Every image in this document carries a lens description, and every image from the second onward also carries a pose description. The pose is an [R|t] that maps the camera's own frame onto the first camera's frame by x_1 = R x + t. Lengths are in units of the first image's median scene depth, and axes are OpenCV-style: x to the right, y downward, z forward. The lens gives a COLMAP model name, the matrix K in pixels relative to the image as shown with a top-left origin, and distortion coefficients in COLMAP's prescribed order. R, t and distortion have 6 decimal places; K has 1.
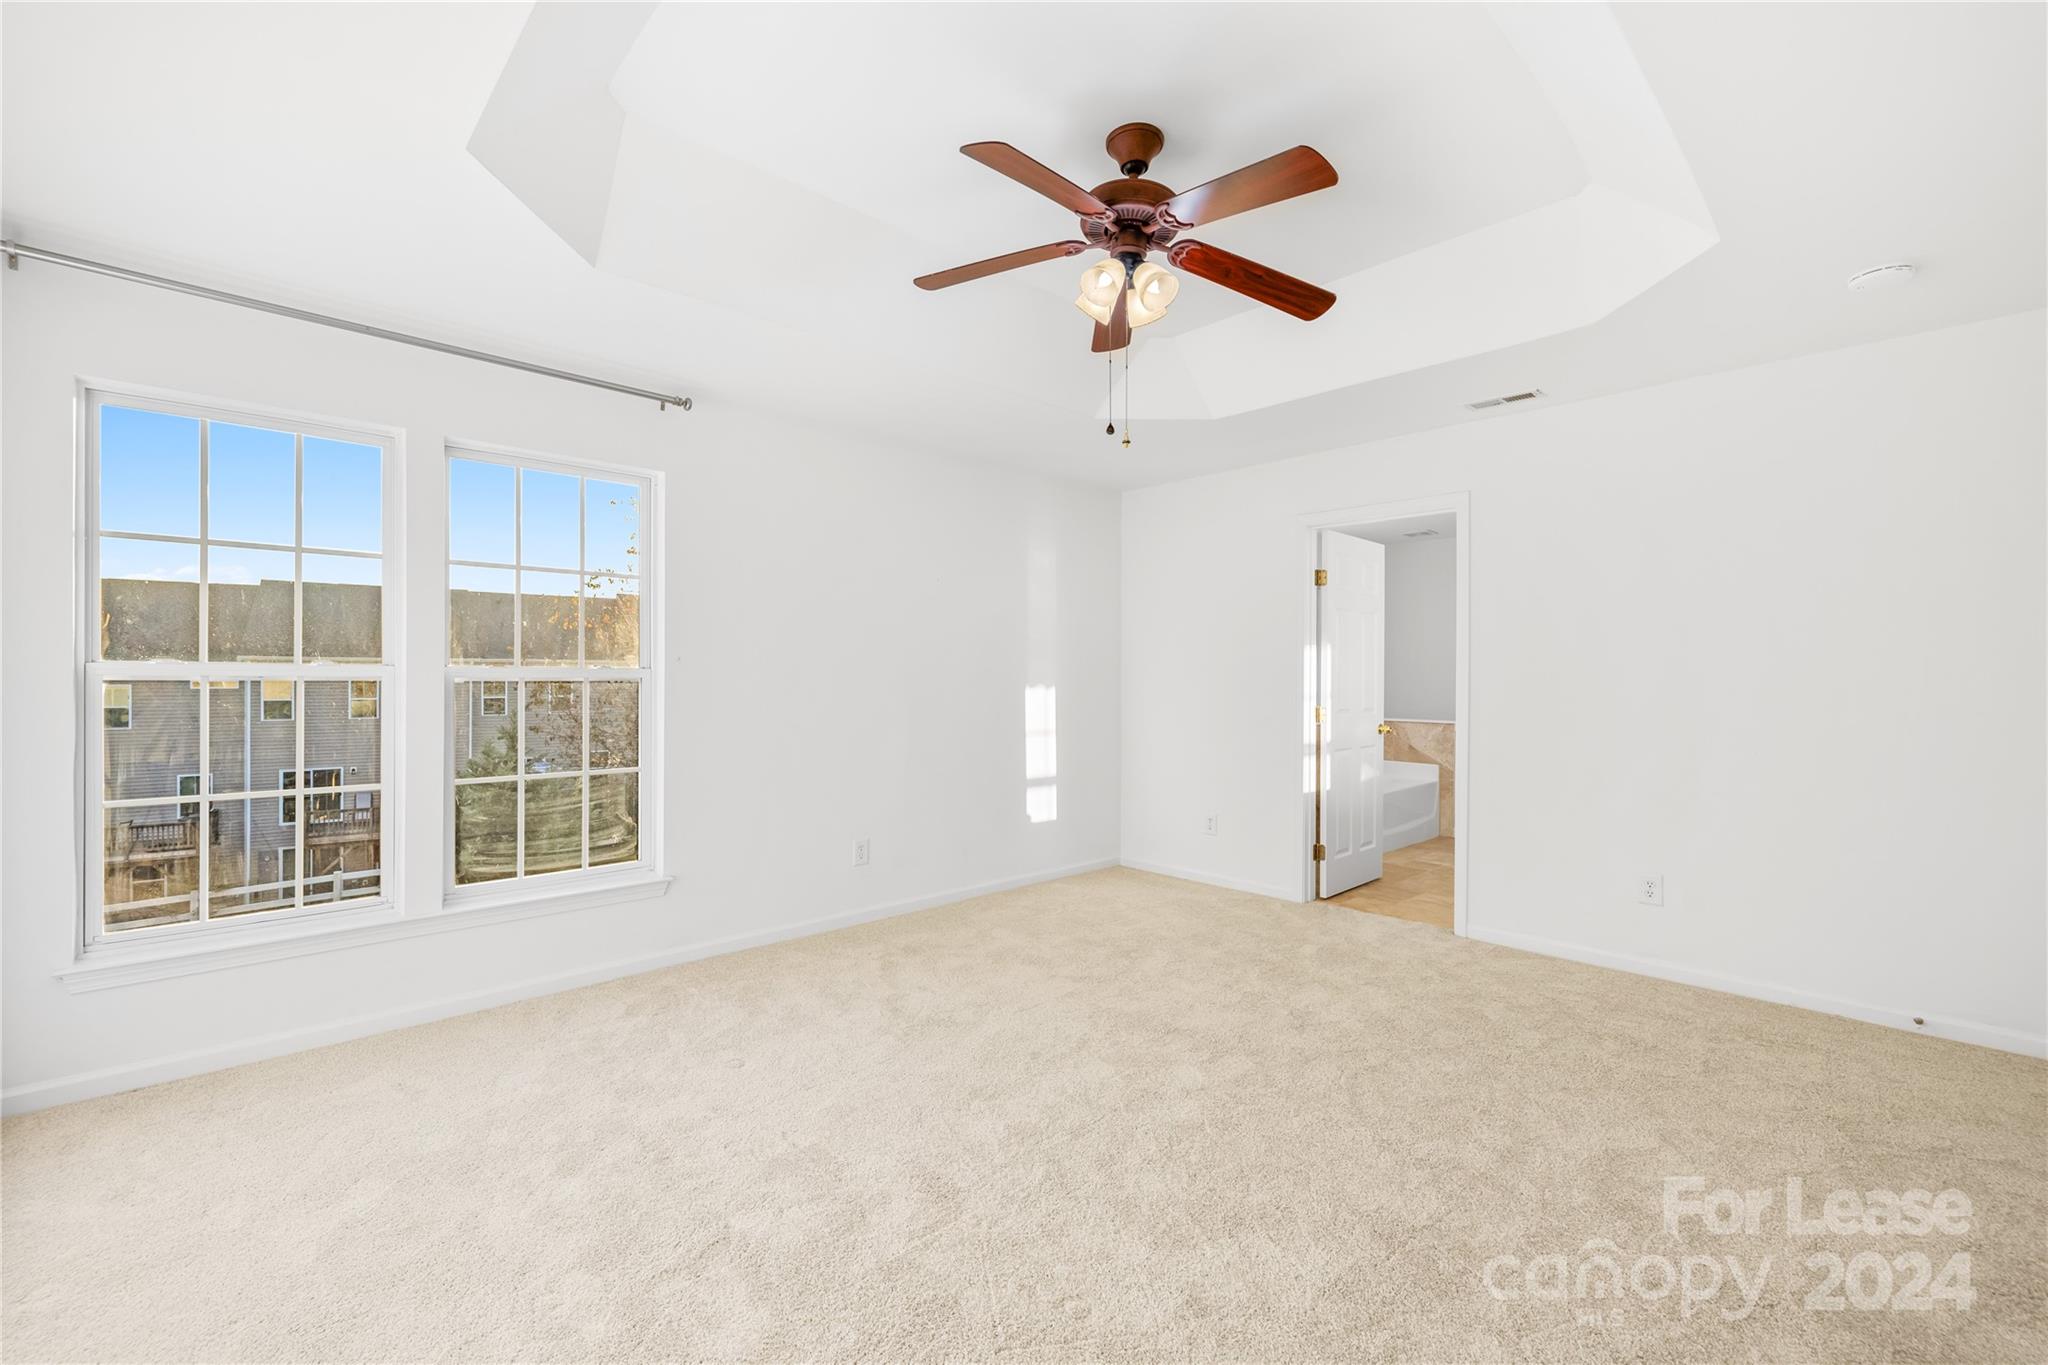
lens RADIAL K [[868.3, 0, 1013.3], [0, 868.3, 678.0], [0, 0, 1]] dist [-0.000790, -0.000250]
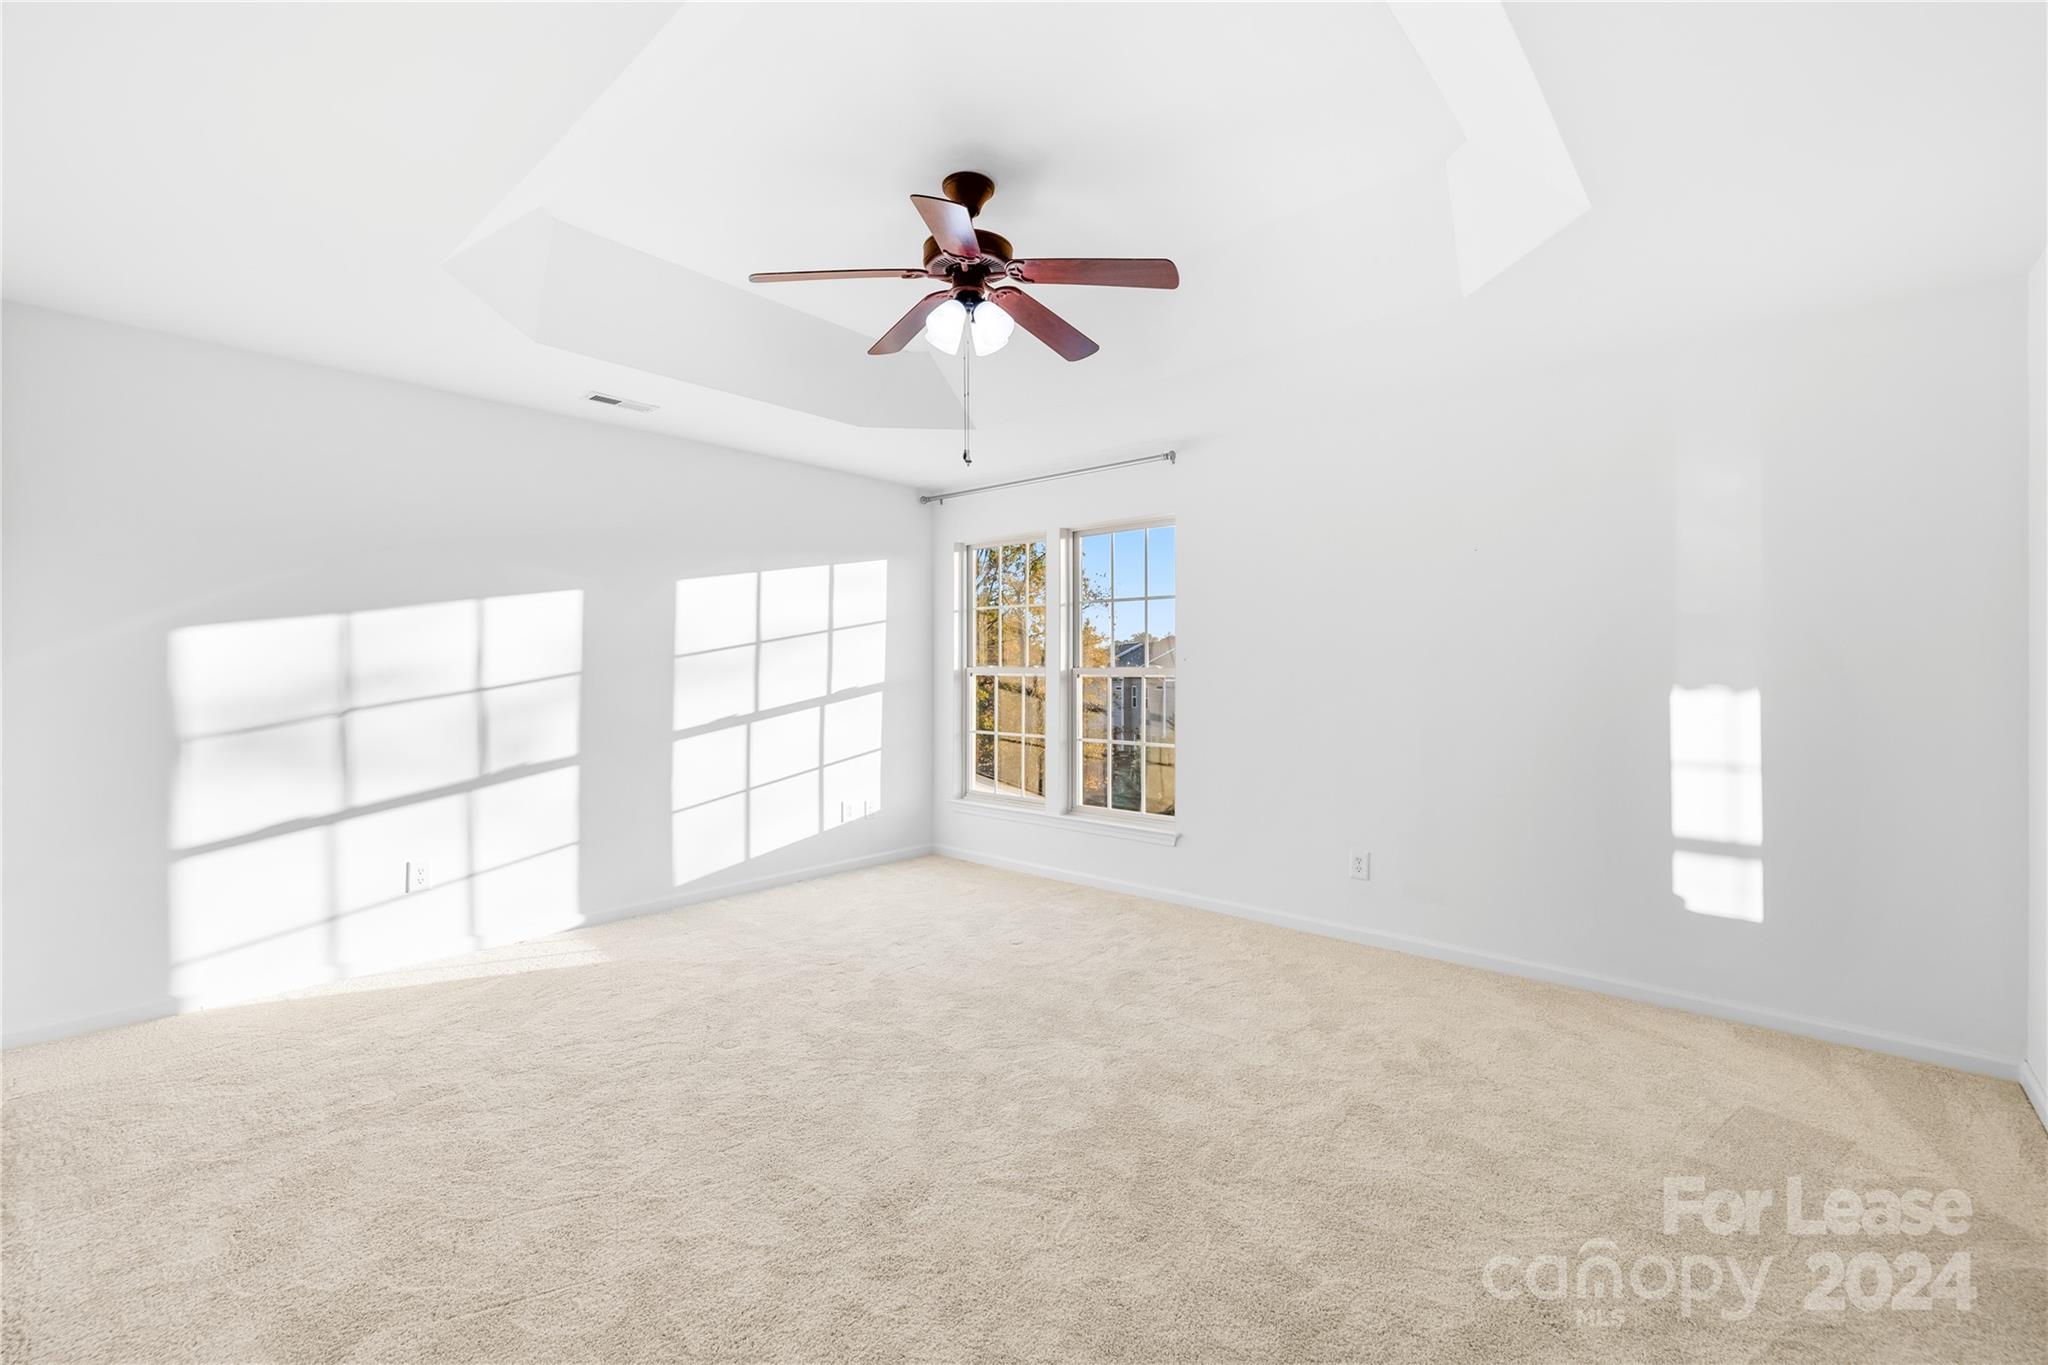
lens RADIAL K [[868.3, 0, 1013.3], [0, 868.3, 678.0], [0, 0, 1]] dist [-0.000790, -0.000250]
pose [[0.066618, -0.001441, -0.997778, 0.608247], [-0.001223, 0.999998, -0.001526, 0.003715], [0.997778, 0.001322, 0.066616, 0.485510]]
